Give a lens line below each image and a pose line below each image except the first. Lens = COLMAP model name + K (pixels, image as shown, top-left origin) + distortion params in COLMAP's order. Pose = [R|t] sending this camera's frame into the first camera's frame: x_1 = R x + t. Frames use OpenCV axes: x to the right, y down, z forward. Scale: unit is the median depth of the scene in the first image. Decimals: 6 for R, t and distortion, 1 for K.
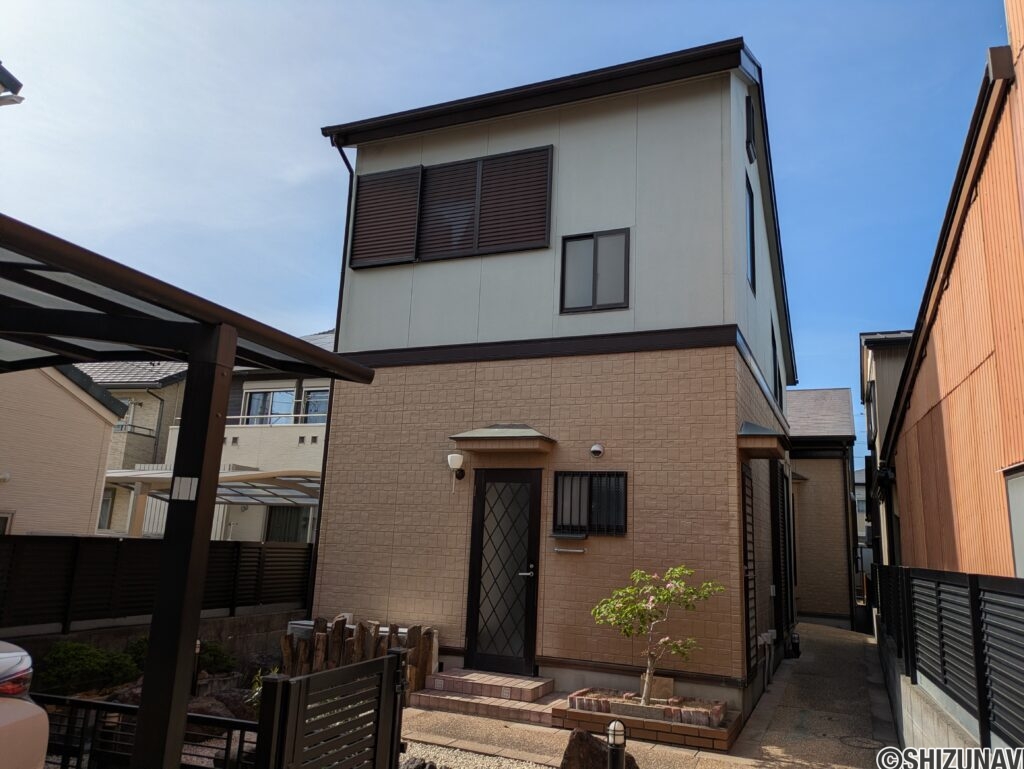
lens RADIAL K [[743.8, 0, 526.3], [0, 743.8, 387.9], [0, 0, 1]] dist [0.049048, -0.038120]
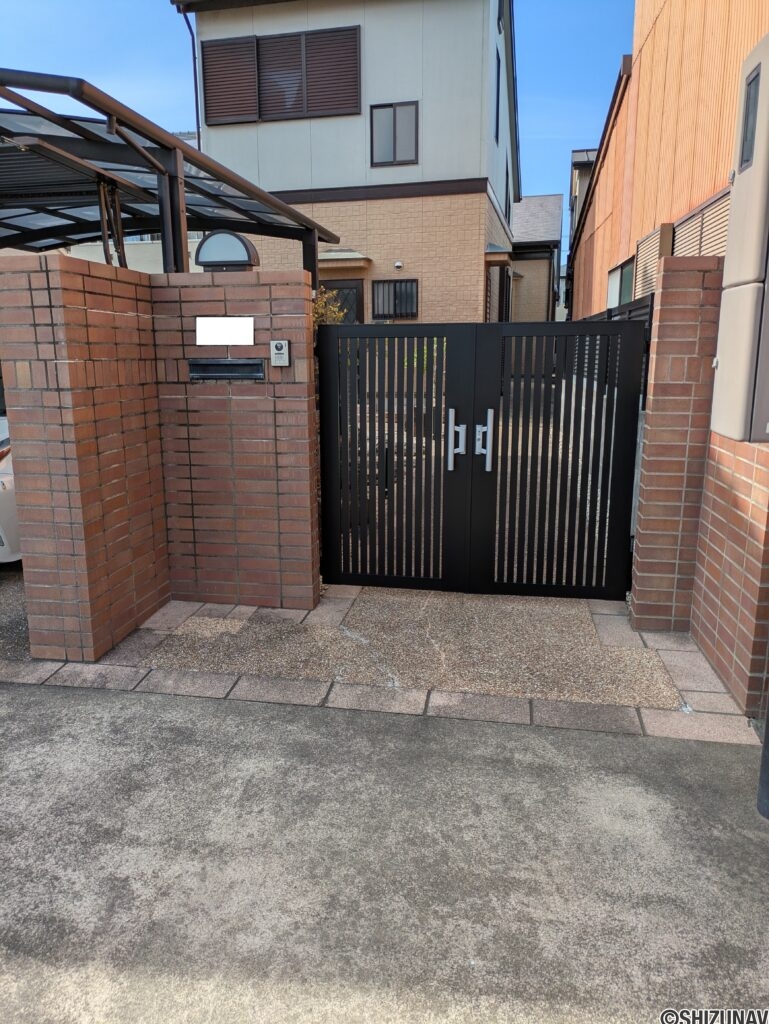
lens RADIAL K [[743.8, 0, 362.9], [0, 743.8, 518.0], [0, 0, 1]] dist [0.049048, -0.038120]
pose [[0.987112, -0.084599, 0.135844, -0.242944], [0.020863, 0.909634, 0.414887, -0.089767], [-0.158668, -0.406706, 0.899675, -0.646048]]
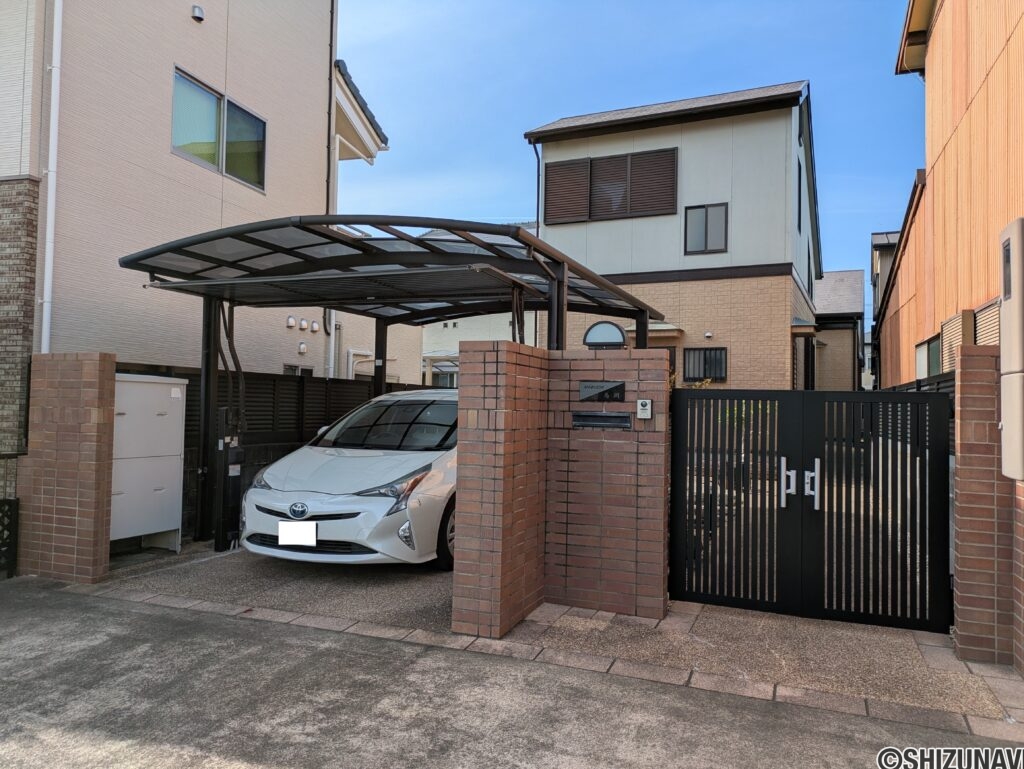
lens RADIAL K [[748.3, 0, 512.0], [0, 748.3, 384.5], [0, 0, 1]] dist [0.043107, -0.034511]
pose [[0.999066, -0.024915, -0.035308, -0.310118], [0.030600, 0.984811, 0.170914, -0.119916], [0.030513, -0.171835, 0.984653, -0.784670]]
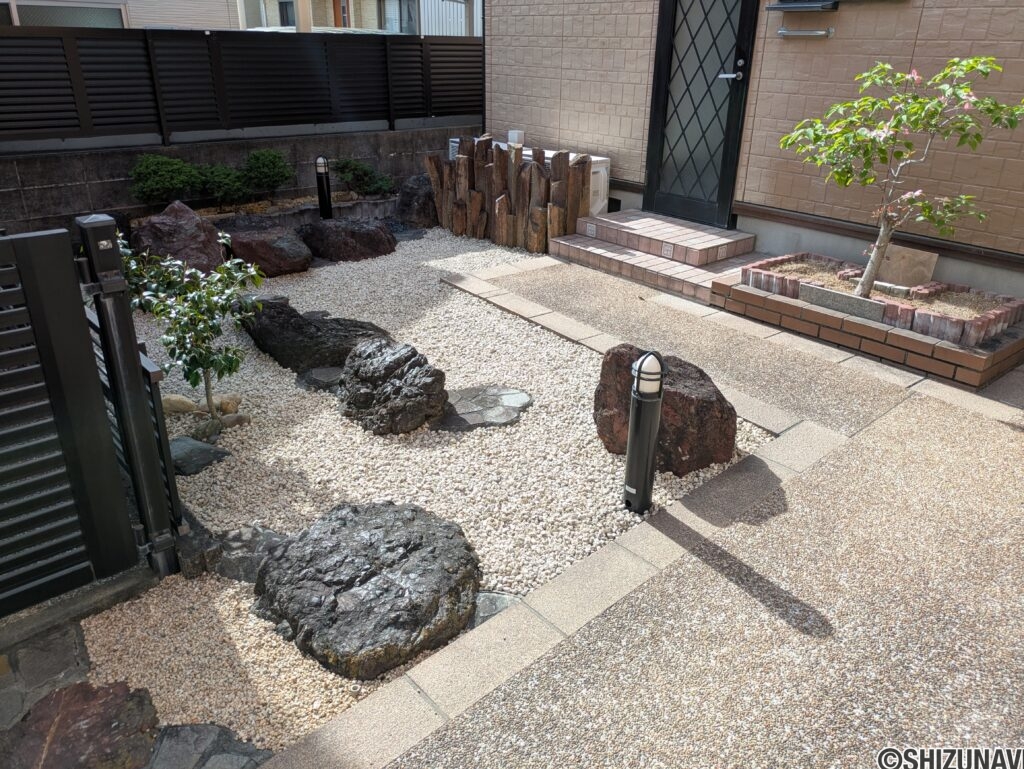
lens RADIAL K [[759.2, 0, 511.7], [0, 759.2, 364.0], [0, 0, 1]] dist [0.029315, -0.007254]
pose [[0.883849, 0.158339, -0.440159, 0.158065], [0.117504, 0.835643, 0.536558, 0.084933], [0.452774, -0.525956, 0.719976, 0.325004]]
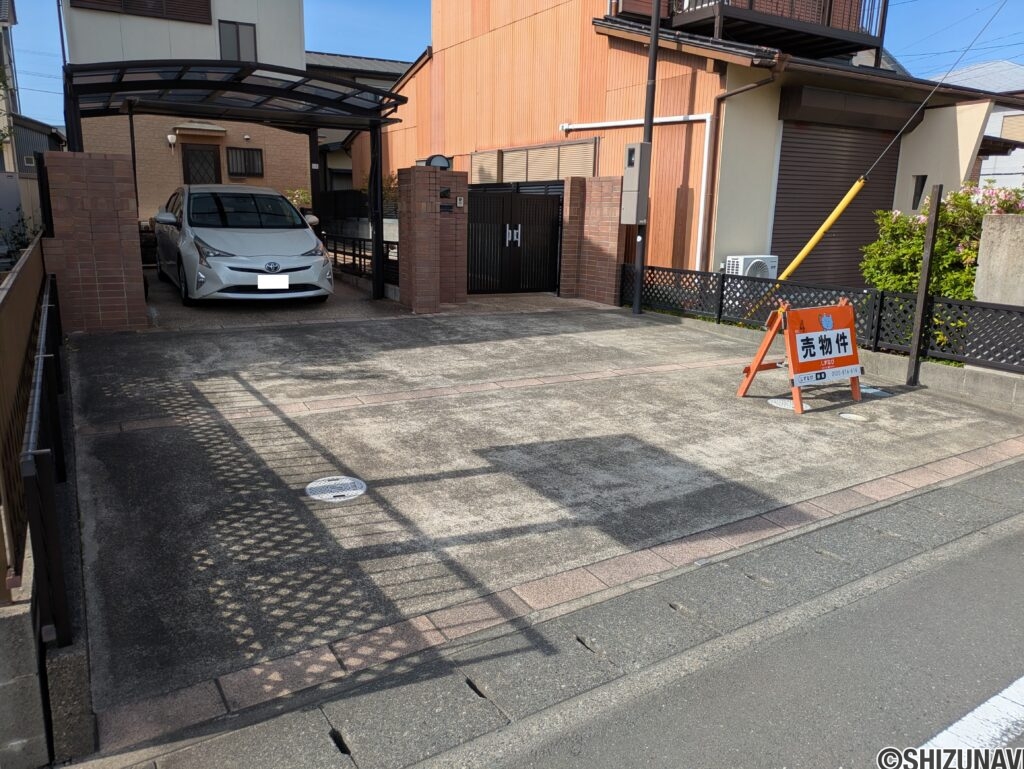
lens RADIAL K [[759.2, 0, 511.7], [0, 759.2, 364.0], [0, 0, 1]] dist [0.029315, -0.007254]
pose [[0.641568, -0.180689, 0.745481, -1.184846], [-0.147952, 0.924461, 0.351399, -0.202926], [-0.752663, -0.335742, 0.566371, -1.062377]]
